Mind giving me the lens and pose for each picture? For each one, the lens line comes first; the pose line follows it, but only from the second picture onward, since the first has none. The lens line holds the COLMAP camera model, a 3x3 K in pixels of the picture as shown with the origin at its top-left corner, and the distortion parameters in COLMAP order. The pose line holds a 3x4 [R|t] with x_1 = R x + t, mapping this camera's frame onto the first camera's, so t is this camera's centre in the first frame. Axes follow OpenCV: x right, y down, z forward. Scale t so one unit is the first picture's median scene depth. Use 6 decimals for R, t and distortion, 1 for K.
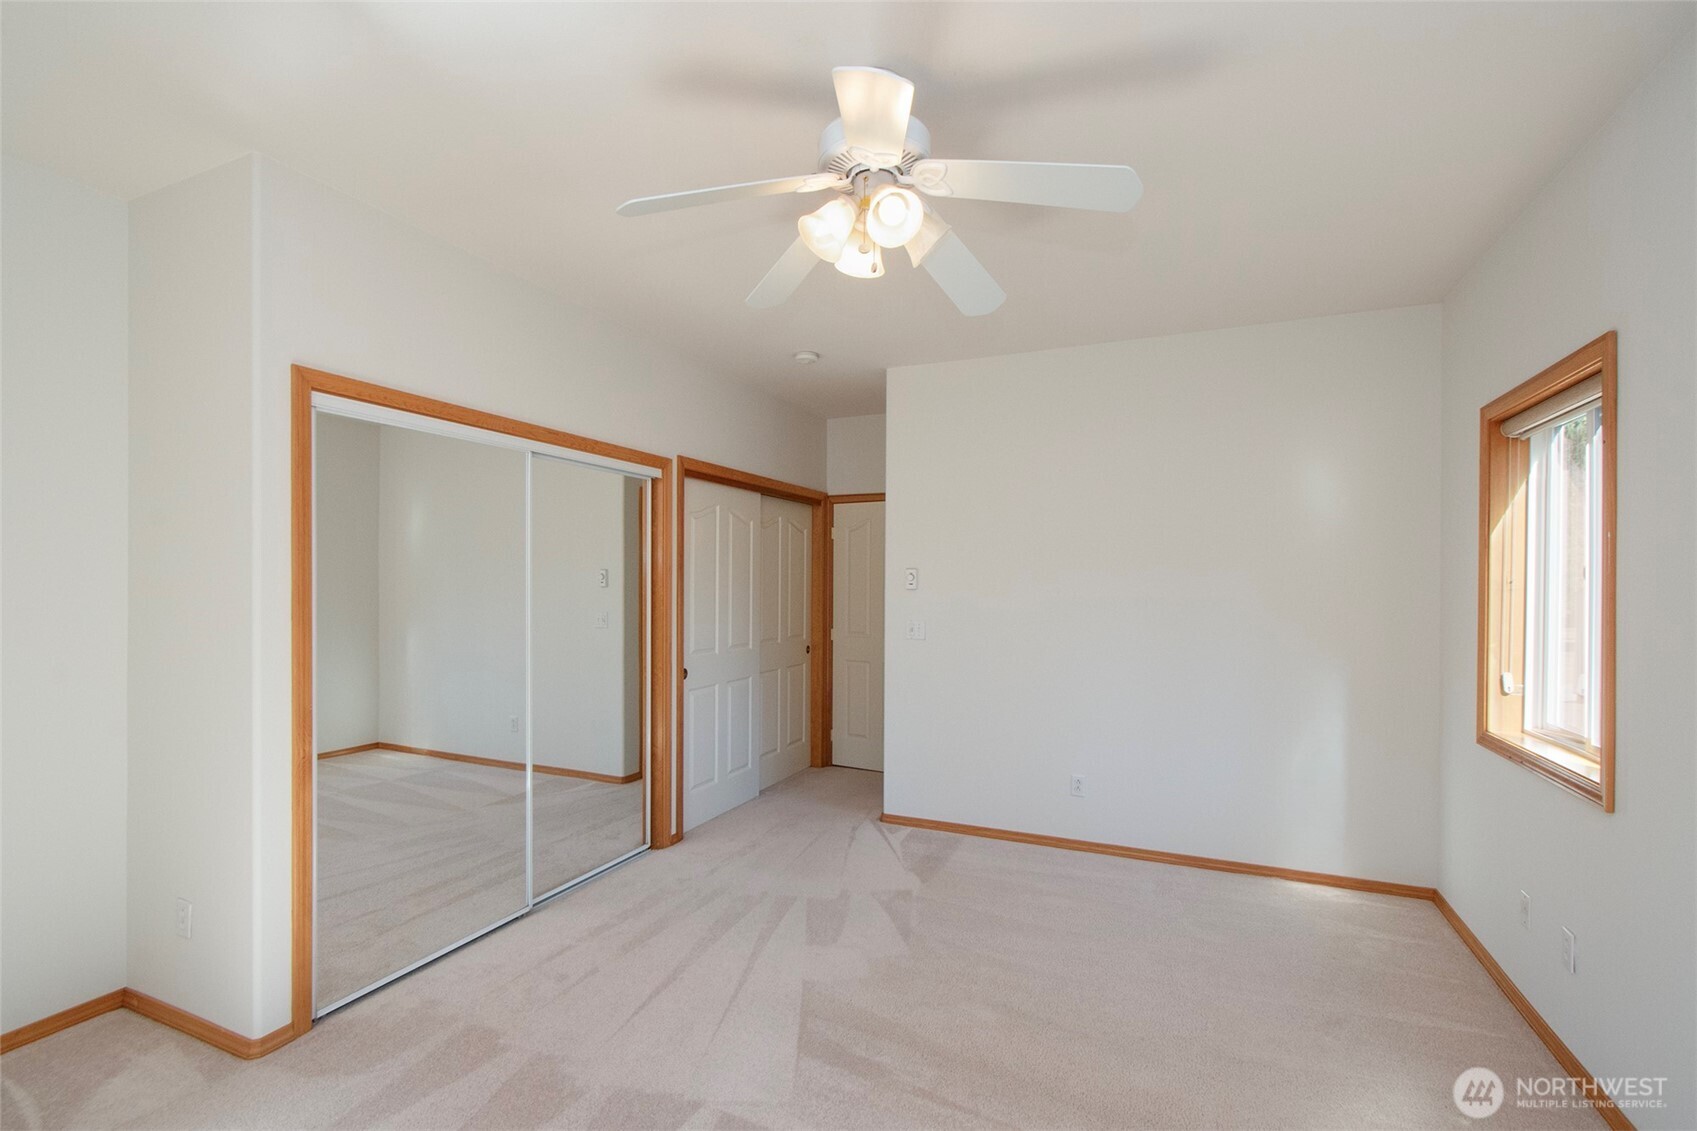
lens RADIAL K [[745.9, 0, 848.5], [0, 745.9, 565.5], [0, 0, 1]] dist [0.003551, 0.000079]
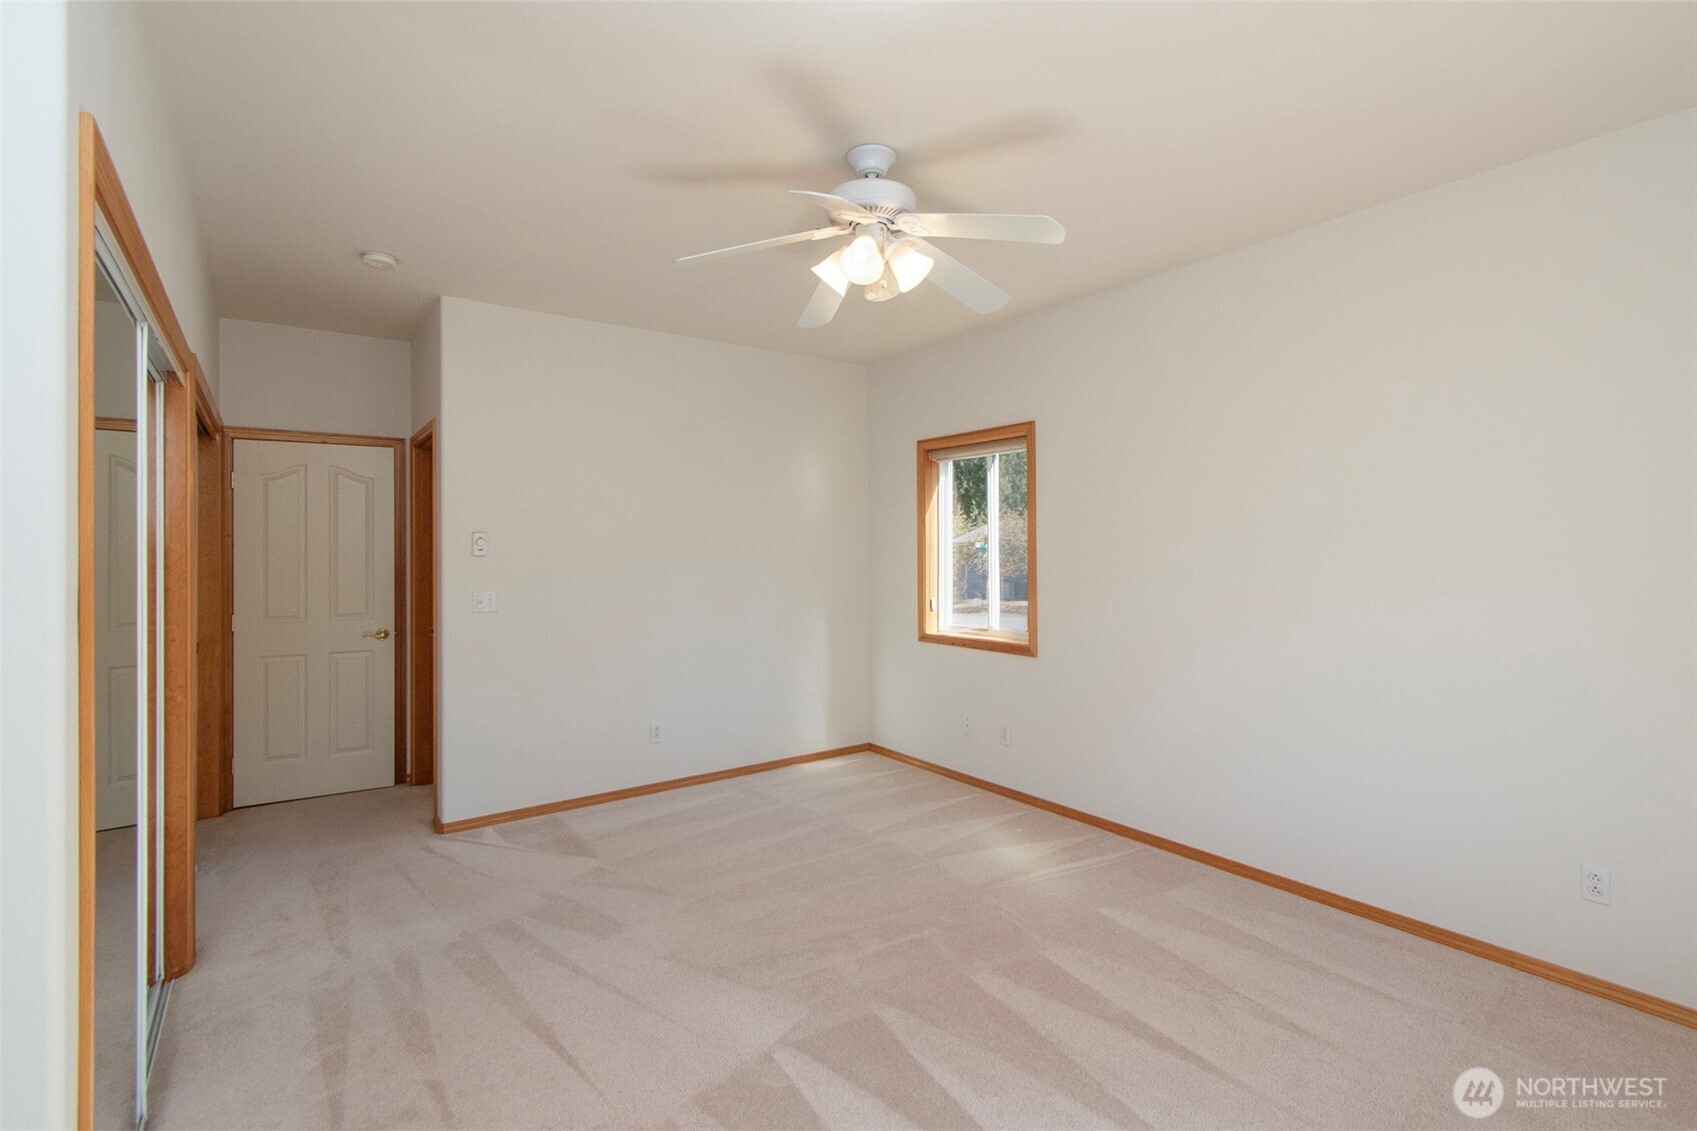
lens RADIAL K [[787.3, 0, 844.8], [0, 787.3, 532.6], [0, 0, 1]] dist [-0.000522, -0.000238]
pose [[0.503216, 0.008206, 0.864122, -0.645133], [-0.013141, 0.999912, -0.001843, 0.000025], [-0.864061, -0.010428, 0.503280, 0.218070]]
